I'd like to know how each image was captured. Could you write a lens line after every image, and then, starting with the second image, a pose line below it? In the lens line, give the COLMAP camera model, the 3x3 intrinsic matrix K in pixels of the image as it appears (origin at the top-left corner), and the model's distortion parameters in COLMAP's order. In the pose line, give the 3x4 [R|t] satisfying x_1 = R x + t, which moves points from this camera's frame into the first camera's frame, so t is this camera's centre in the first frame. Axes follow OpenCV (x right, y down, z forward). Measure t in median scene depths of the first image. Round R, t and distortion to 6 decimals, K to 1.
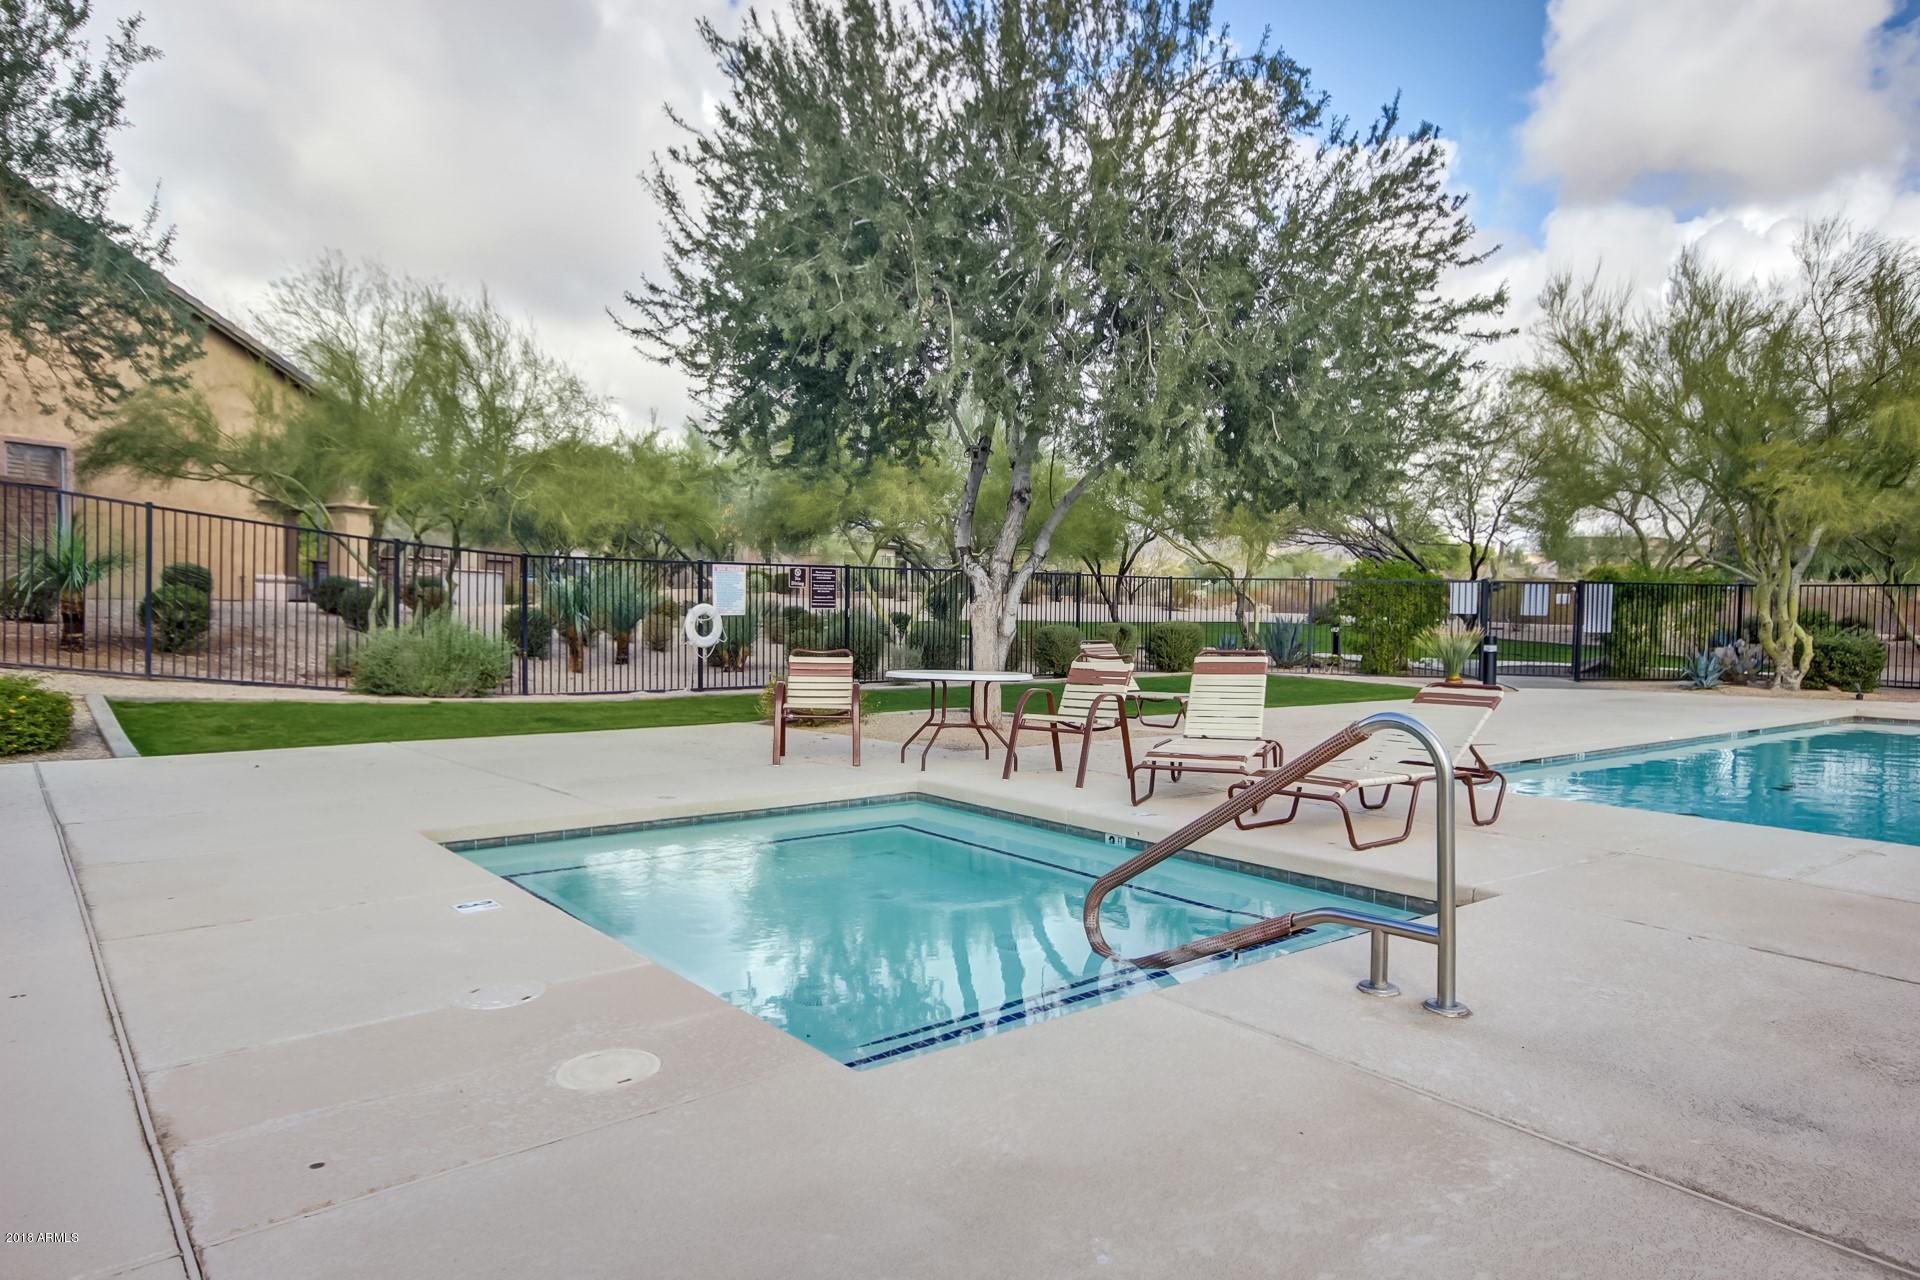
lens RADIAL K [[1230.6, 0, 960.0], [0, 1230.6, 640.0], [0, 0, 1]] dist [-0.000846, -0.000598]
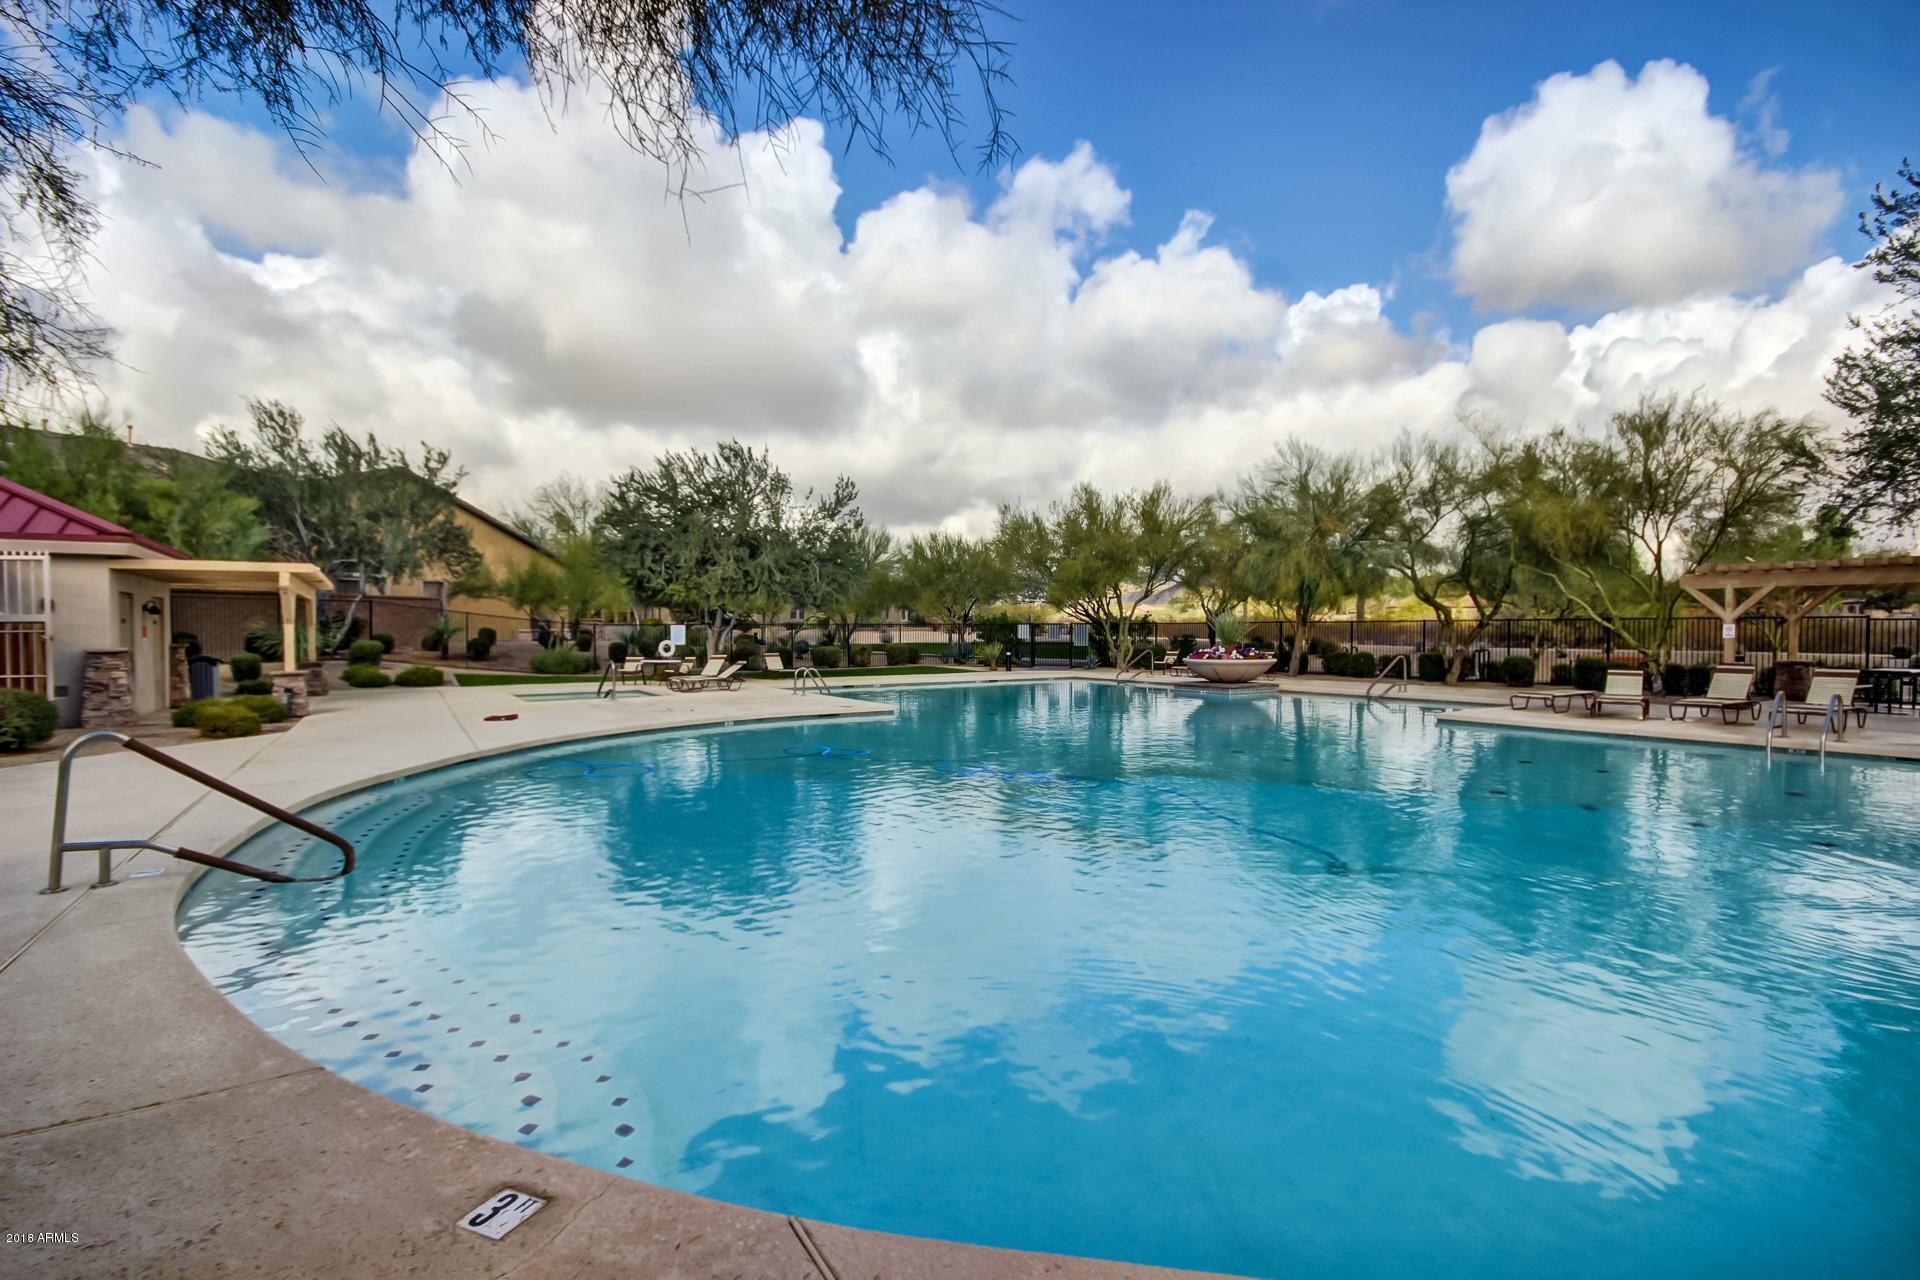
lens RADIAL K [[945.0, 0, 960.0], [0, 945.0, 640.0], [0, 0, 1]] dist [-0.000301, -0.000111]
pose [[0.990959, -0.014751, -0.133351, 0.717311], [0.012415, 0.999755, -0.018332, 0.015163], [0.133588, 0.016511, 0.990899, -0.963915]]
